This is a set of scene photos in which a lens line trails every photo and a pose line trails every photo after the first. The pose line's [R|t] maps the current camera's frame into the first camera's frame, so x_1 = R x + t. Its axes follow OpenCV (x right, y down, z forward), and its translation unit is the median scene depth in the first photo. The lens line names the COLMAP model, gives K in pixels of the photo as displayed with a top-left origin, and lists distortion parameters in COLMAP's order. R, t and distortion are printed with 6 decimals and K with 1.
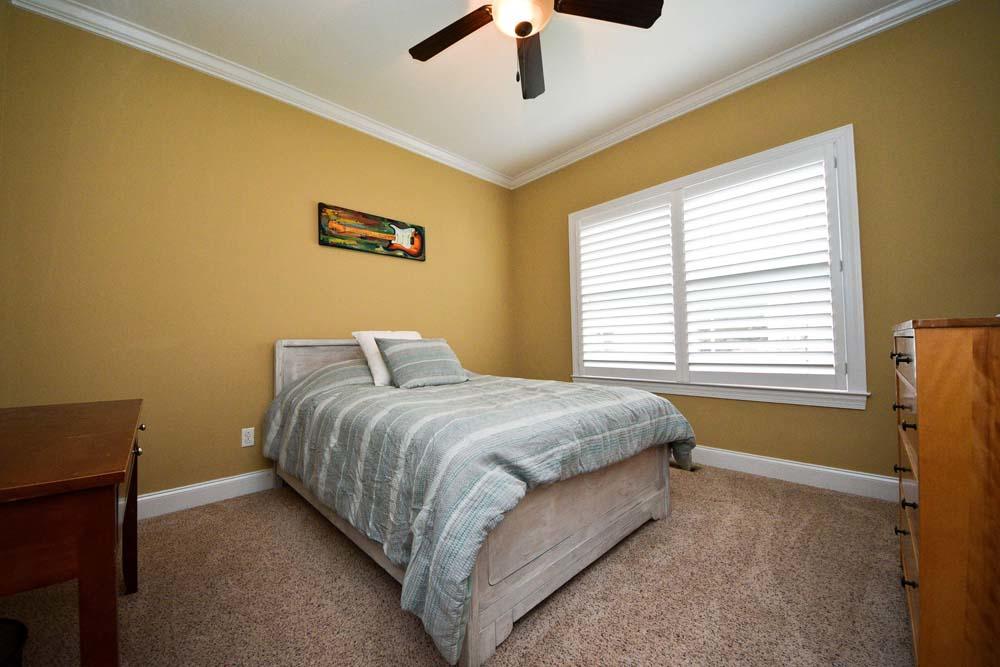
lens RADIAL K [[363.8, 0, 498.1], [0, 363.8, 338.0], [0, 0, 1]] dist [-0.000826, -0.000215]
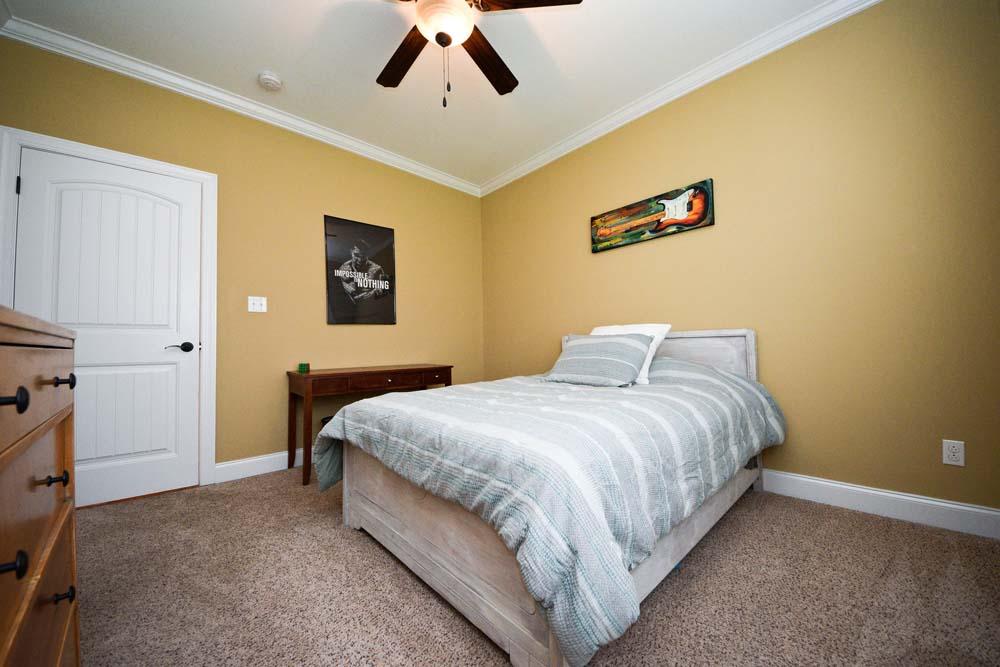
lens RADIAL K [[363.8, 0, 498.1], [0, 363.8, 338.0], [0, 0, 1]] dist [-0.000826, -0.000215]
pose [[-0.027437, -0.002131, -0.999621, 0.613843], [0.040190, 0.999187, -0.003233, 0.004714], [0.998815, -0.040264, -0.027329, 0.647207]]
